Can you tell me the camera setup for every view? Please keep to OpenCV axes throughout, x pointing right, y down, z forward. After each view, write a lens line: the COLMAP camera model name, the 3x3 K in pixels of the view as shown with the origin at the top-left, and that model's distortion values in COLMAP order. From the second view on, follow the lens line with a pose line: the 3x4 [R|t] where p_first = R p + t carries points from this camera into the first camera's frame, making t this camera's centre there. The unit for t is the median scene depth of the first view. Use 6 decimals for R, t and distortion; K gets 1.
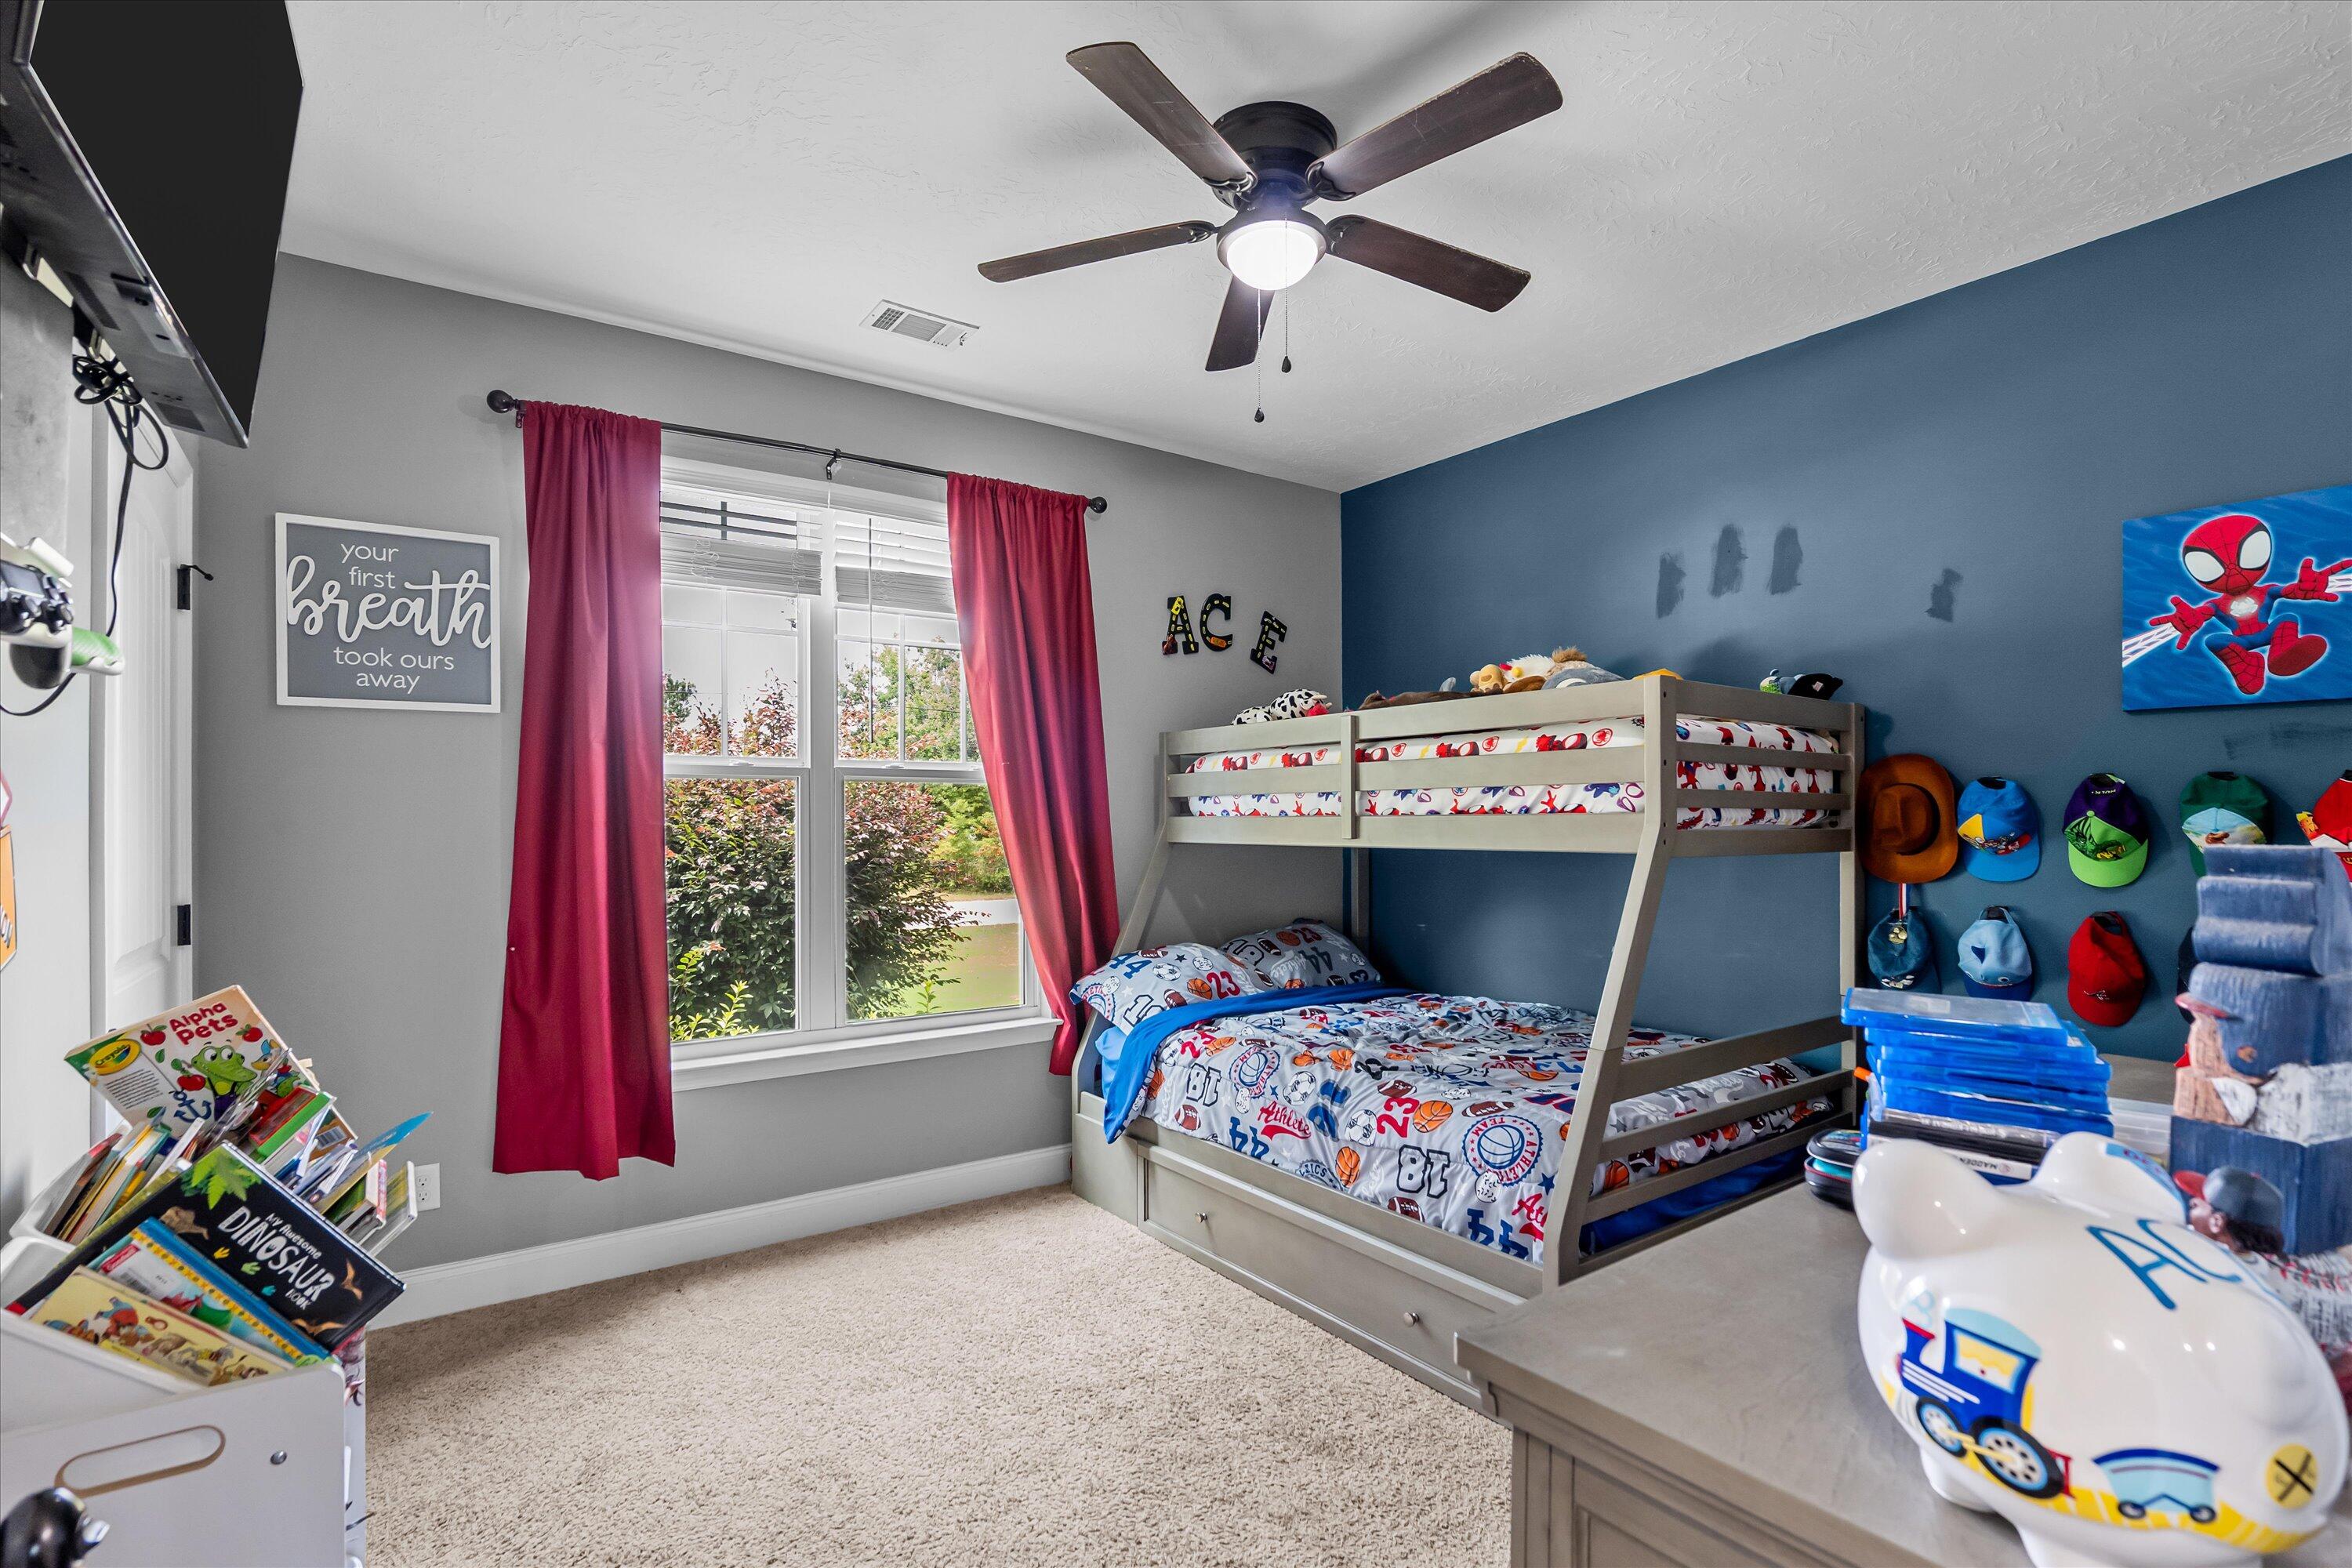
lens RADIAL K [[1134.2, 0, 1169.9], [0, 1134.2, 796.4], [0, 0, 1]] dist [-0.003874, 0.000316]
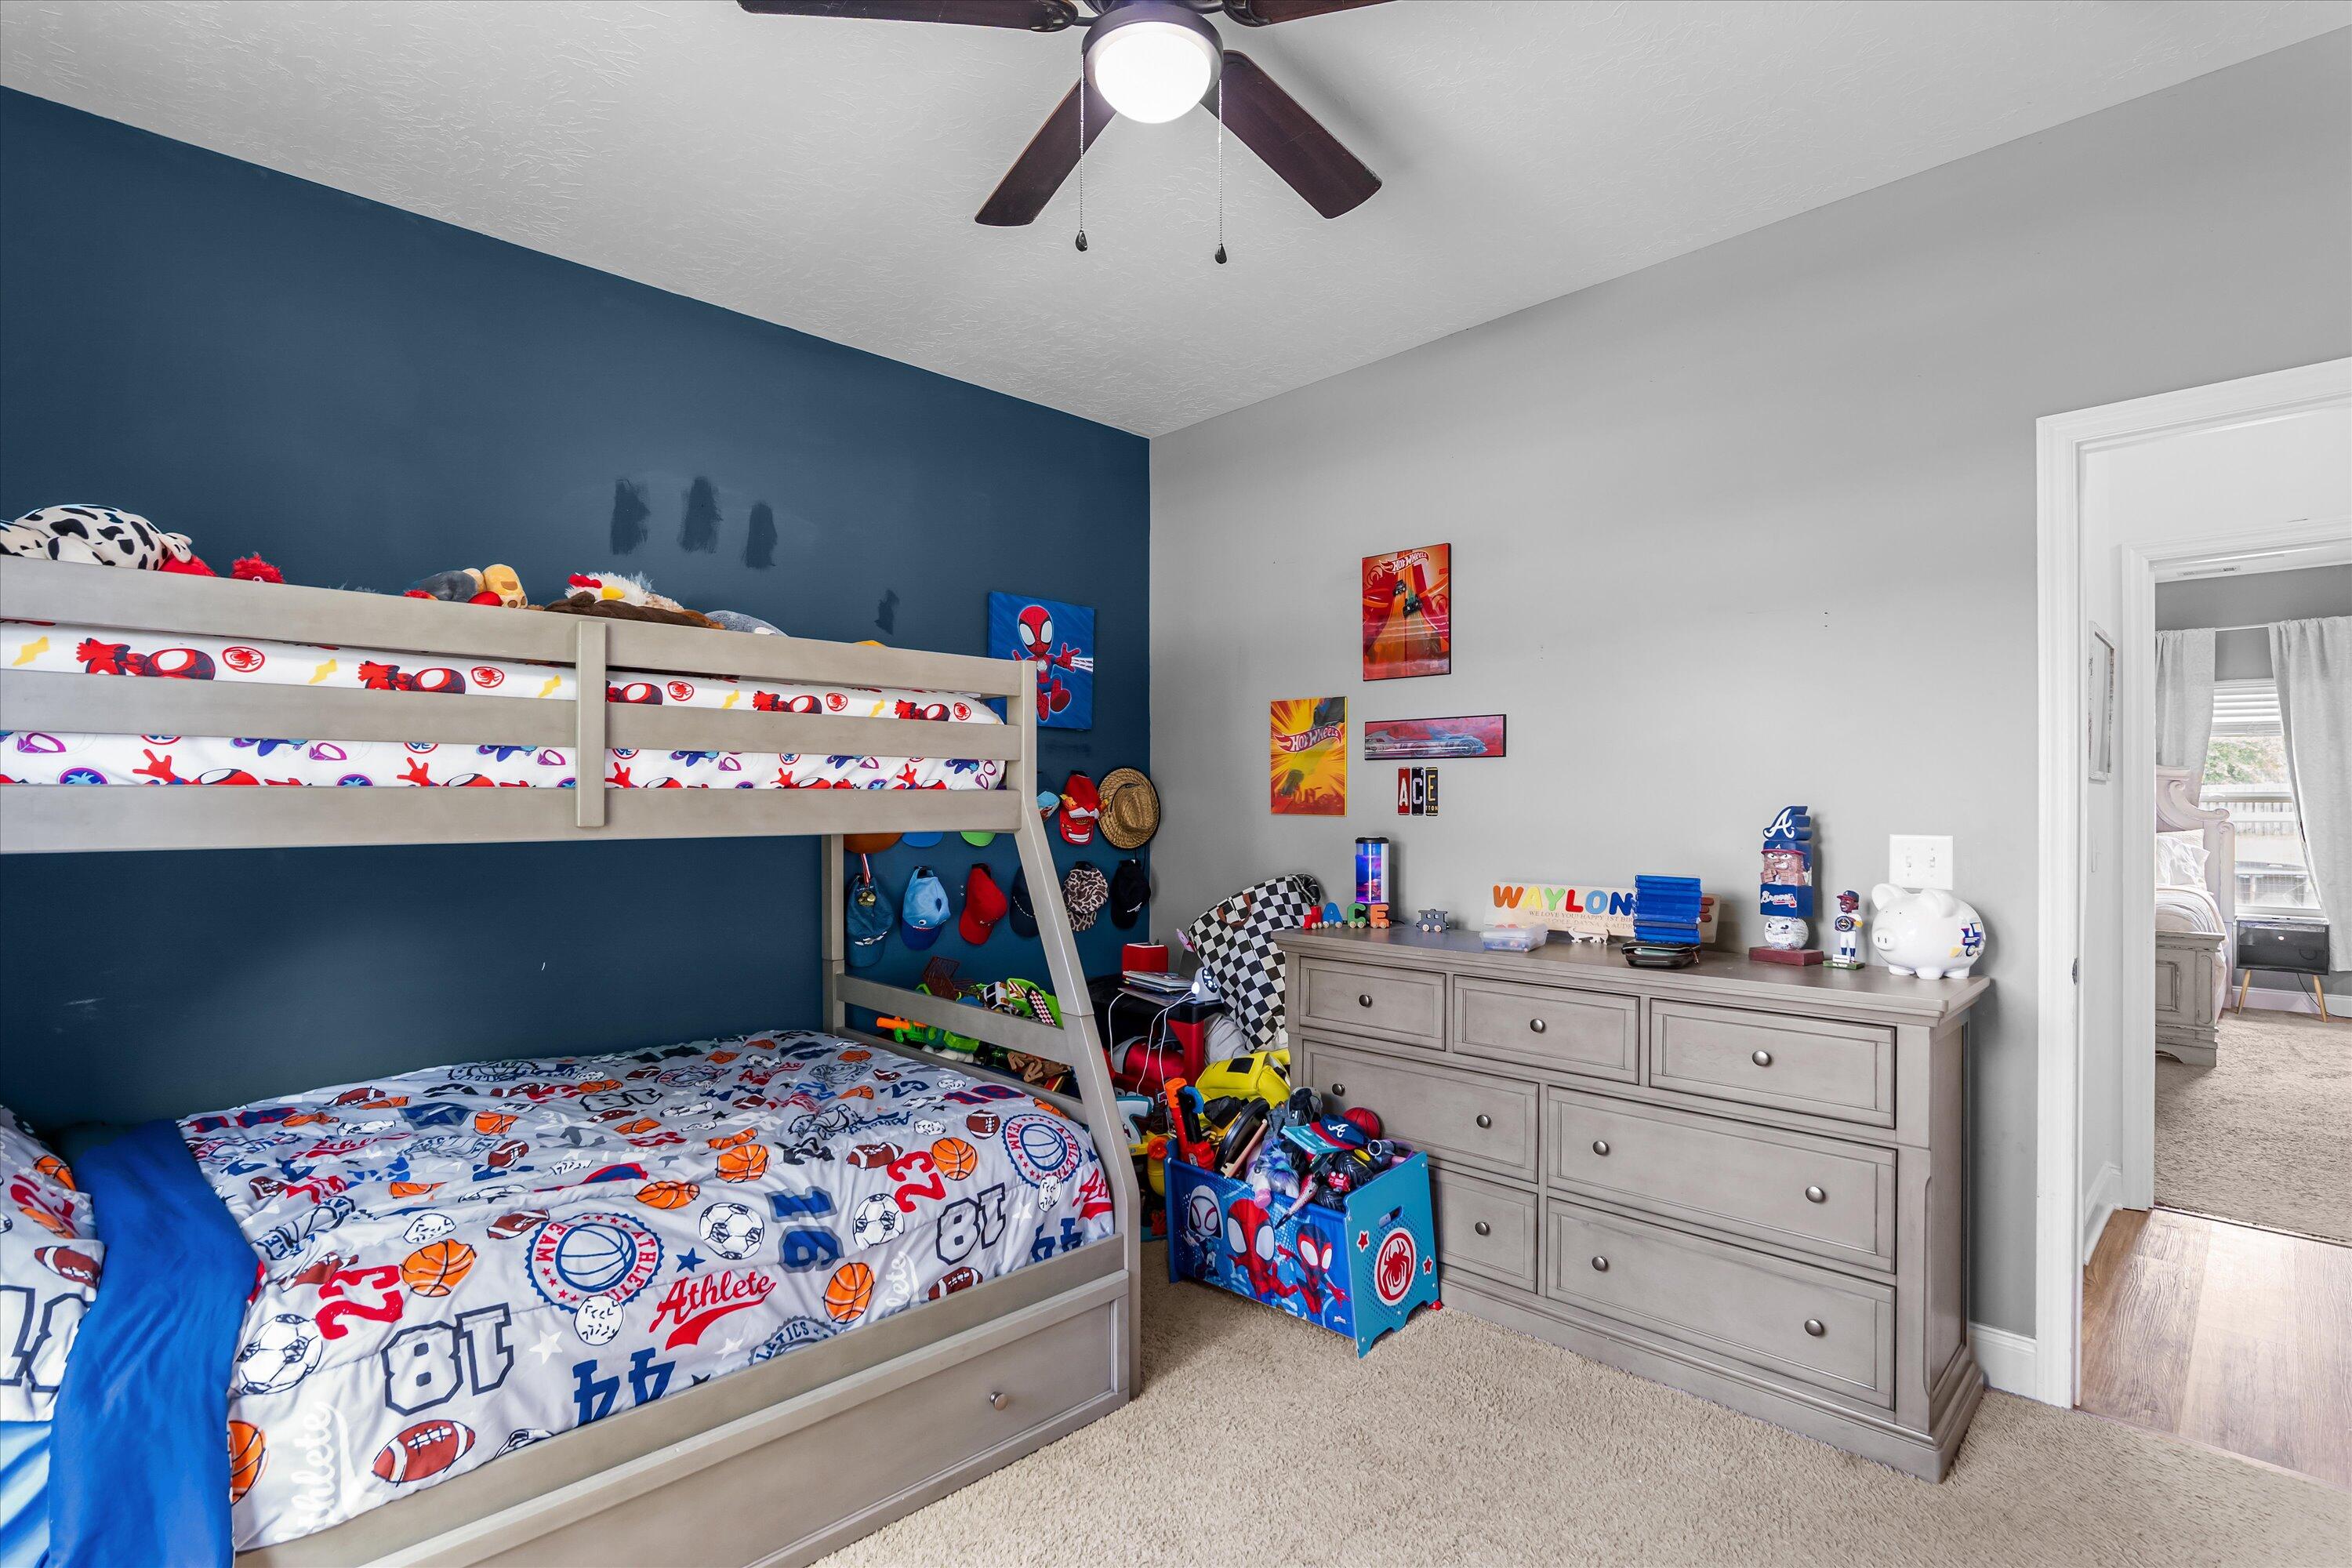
lens RADIAL K [[1134.2, 0, 1169.9], [0, 1134.2, 796.4], [0, 0, 1]] dist [-0.003874, 0.000316]
pose [[-0.164960, 0.005609, 0.986284, -0.553656], [-0.020025, 0.999759, -0.009035, 0.023366], [-0.986097, -0.021241, -0.164808, 0.906412]]
